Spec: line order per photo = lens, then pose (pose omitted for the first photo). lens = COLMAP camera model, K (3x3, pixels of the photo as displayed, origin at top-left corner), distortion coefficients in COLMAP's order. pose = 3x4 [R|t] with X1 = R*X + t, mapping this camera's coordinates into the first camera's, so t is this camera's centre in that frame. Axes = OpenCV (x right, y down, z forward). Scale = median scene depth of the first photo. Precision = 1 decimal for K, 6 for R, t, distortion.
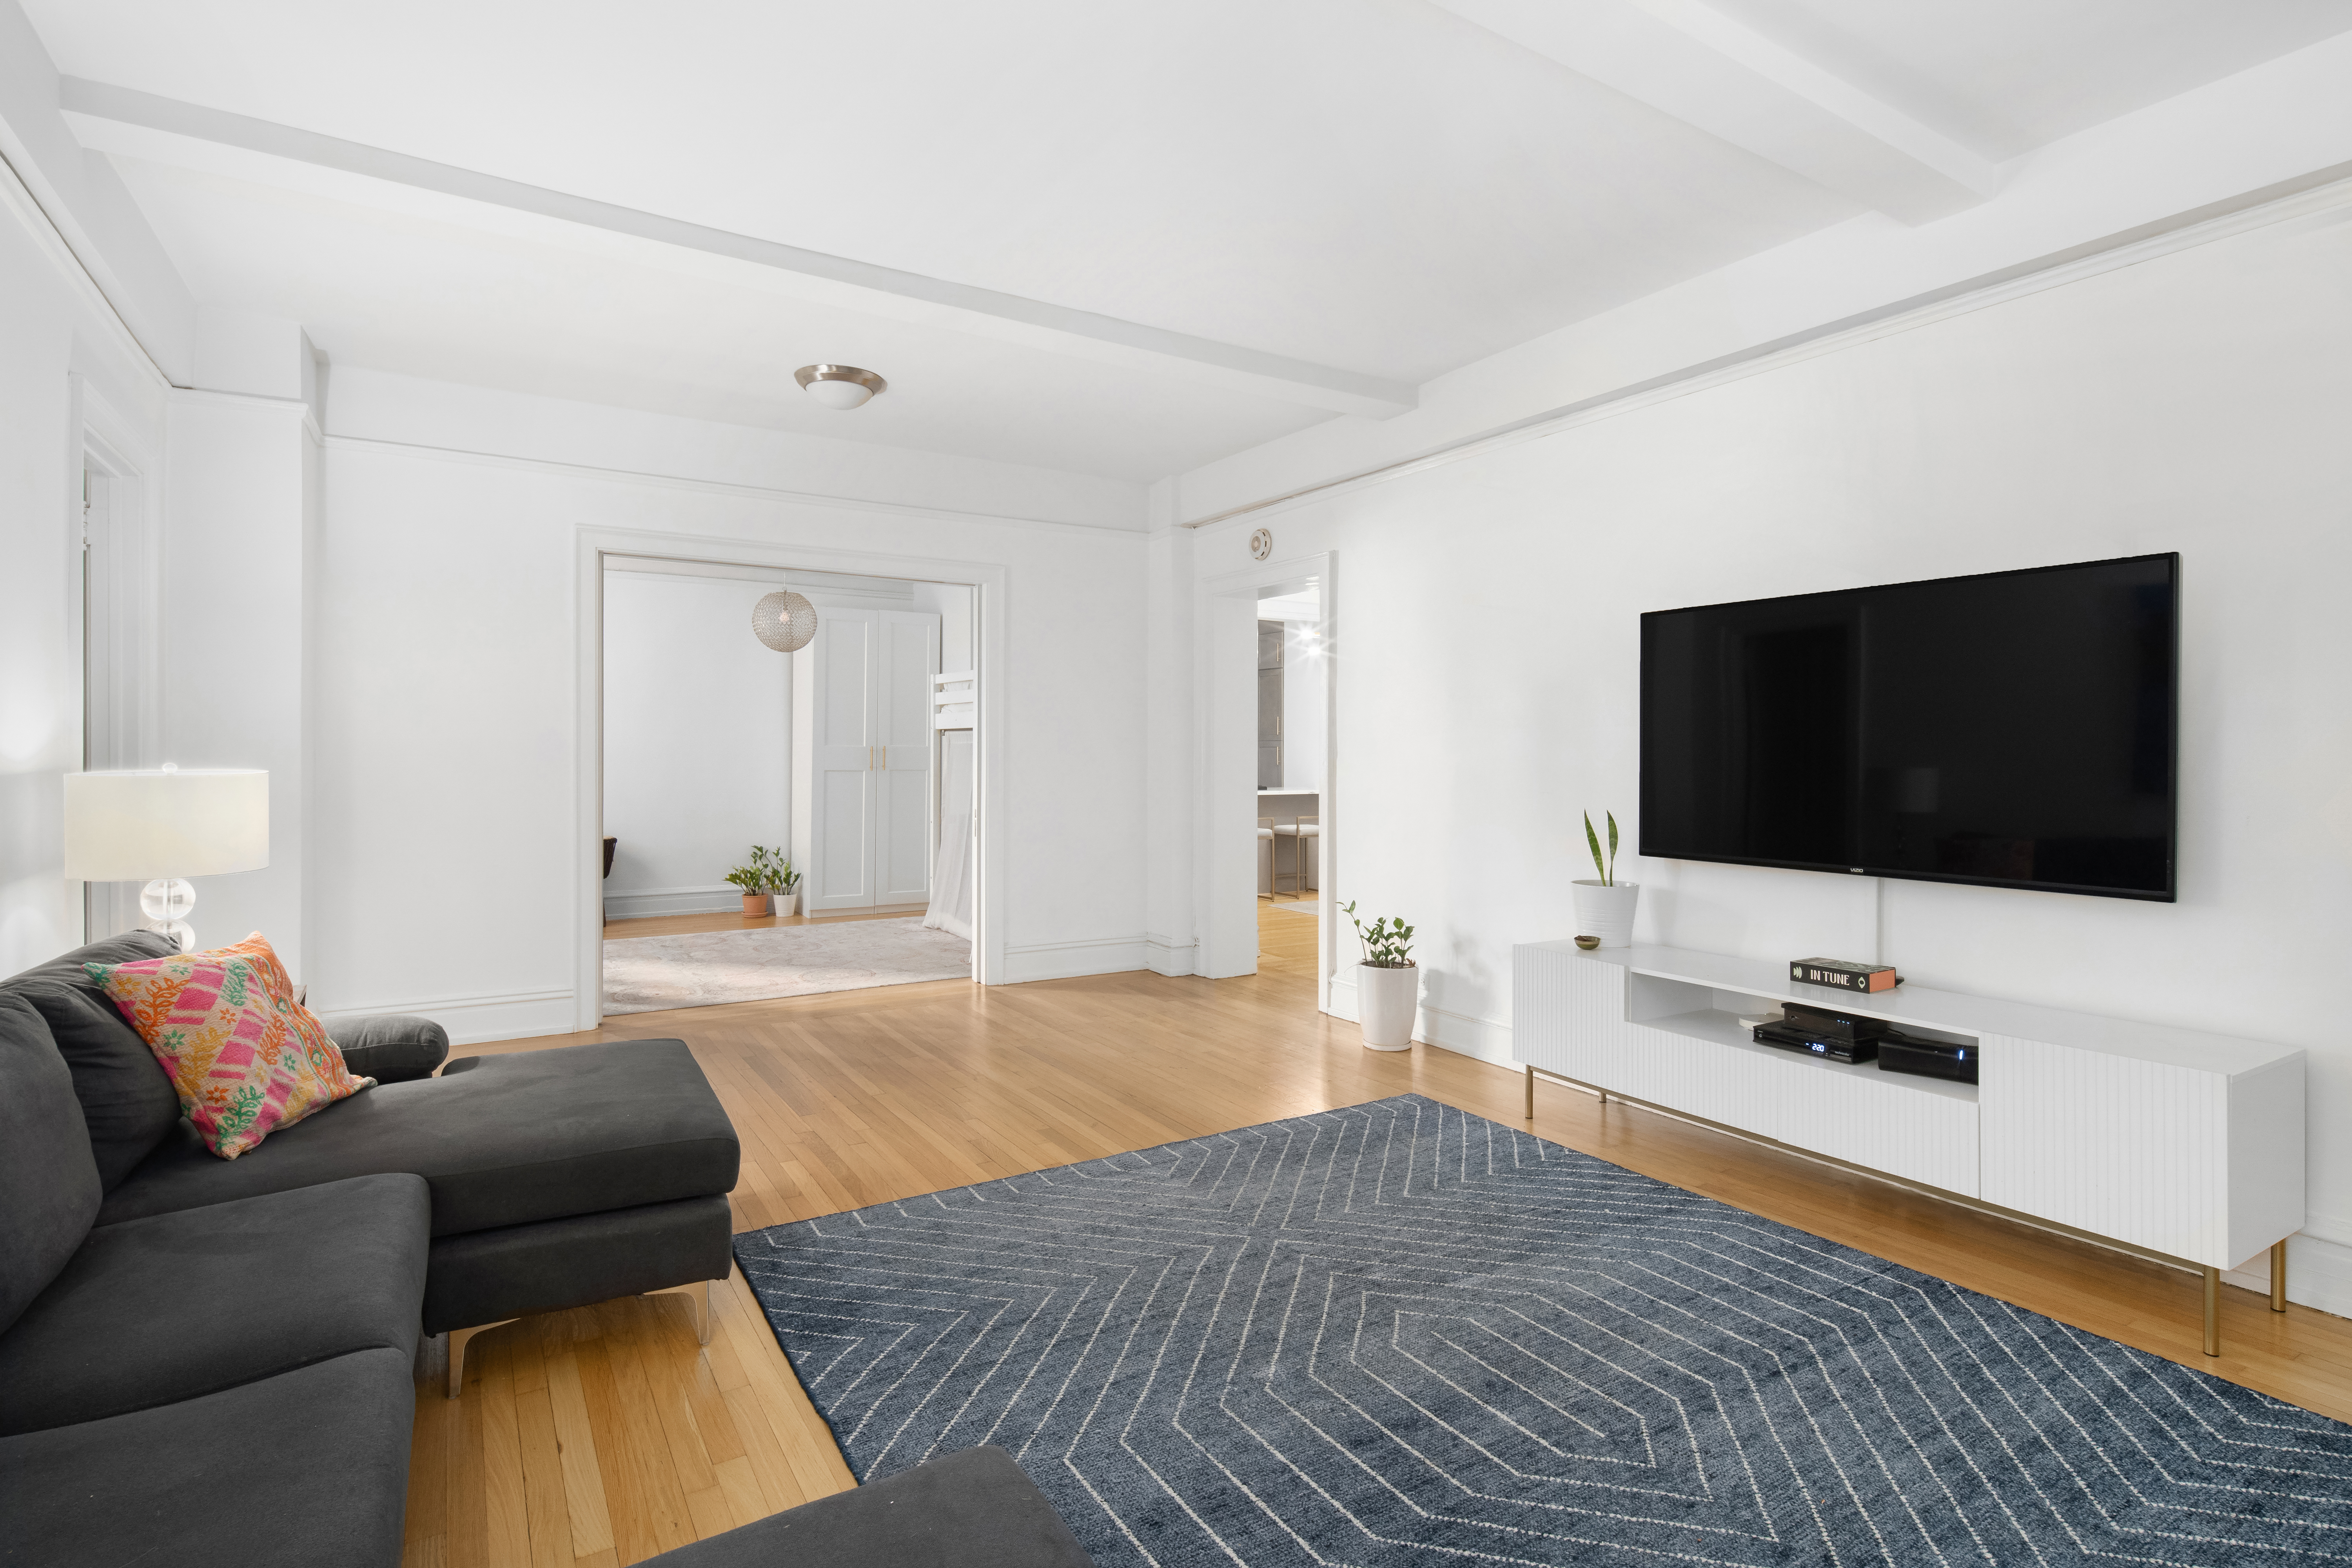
lens RADIAL K [[1154.4, 0, 1167.4], [0, 1154.4, 785.4], [0, 0, 1]] dist [0.000554, 0.000156]
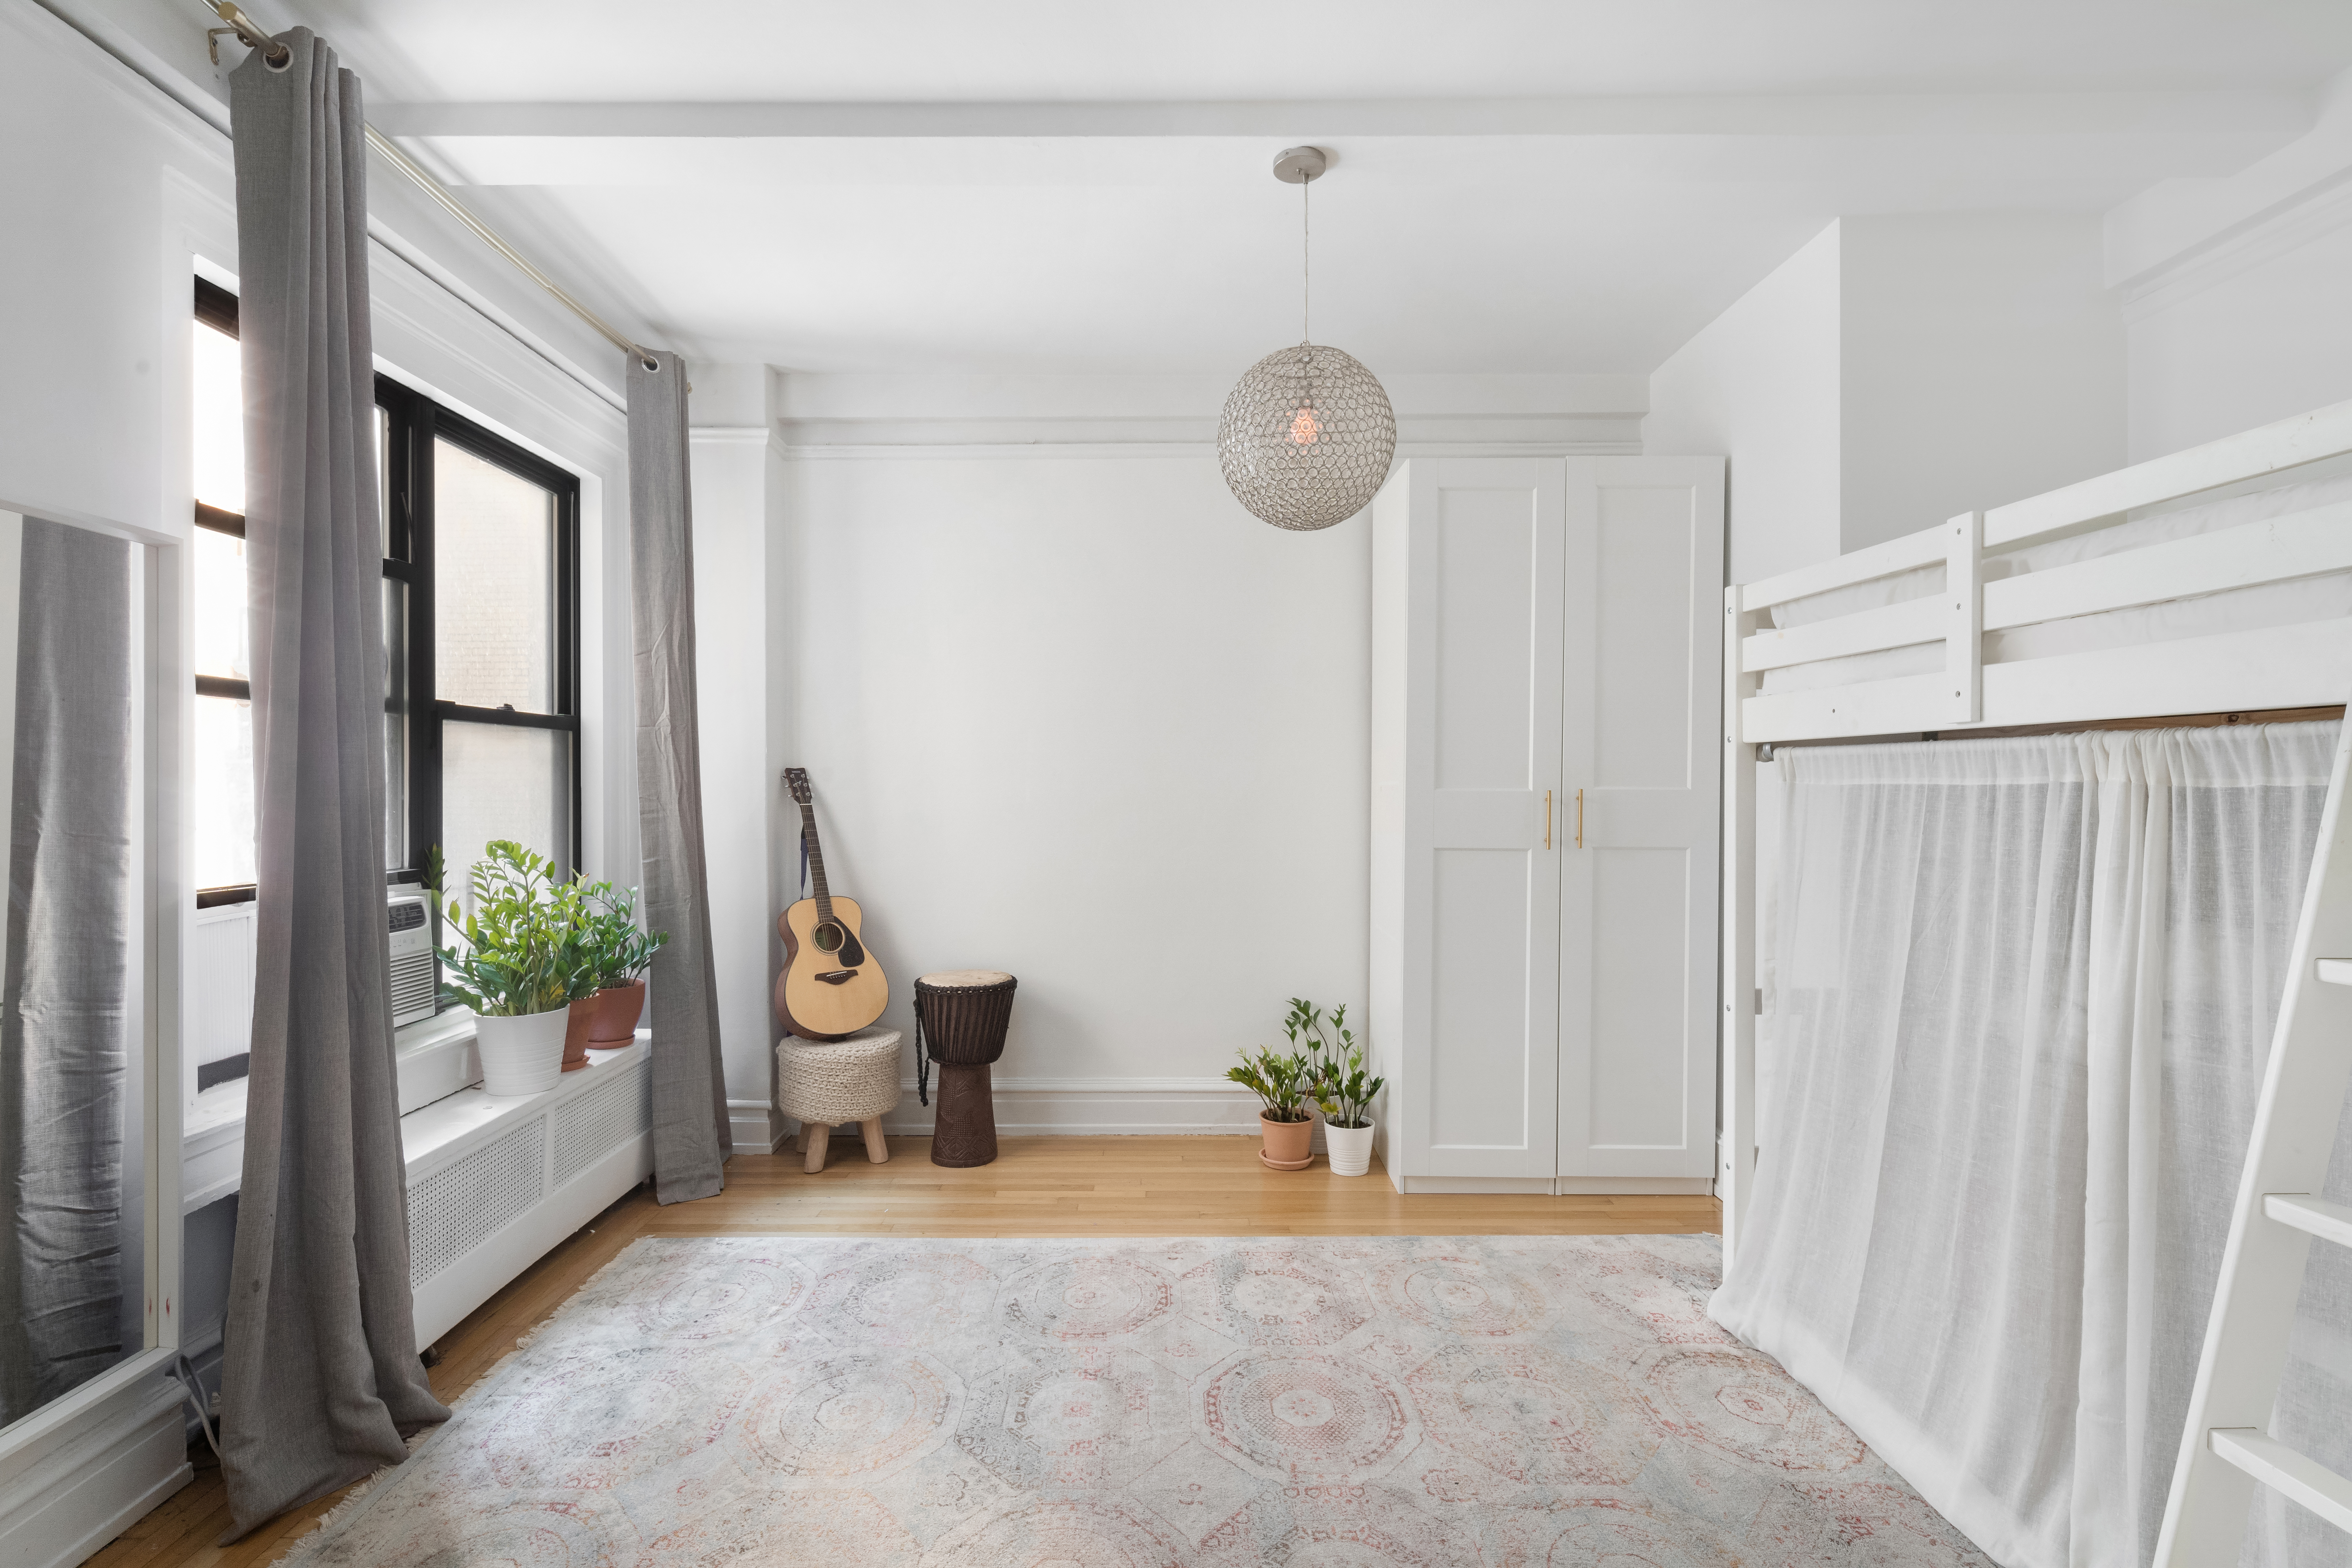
lens RADIAL K [[1154.4, 0, 1167.4], [0, 1154.4, 785.4], [0, 0, 1]] dist [0.000554, 0.000156]
pose [[0.858520, -0.009848, -0.512686, -0.162387], [0.000909, 0.999843, -0.017684, -0.028093], [0.512780, 0.014716, 0.858394, 0.580598]]
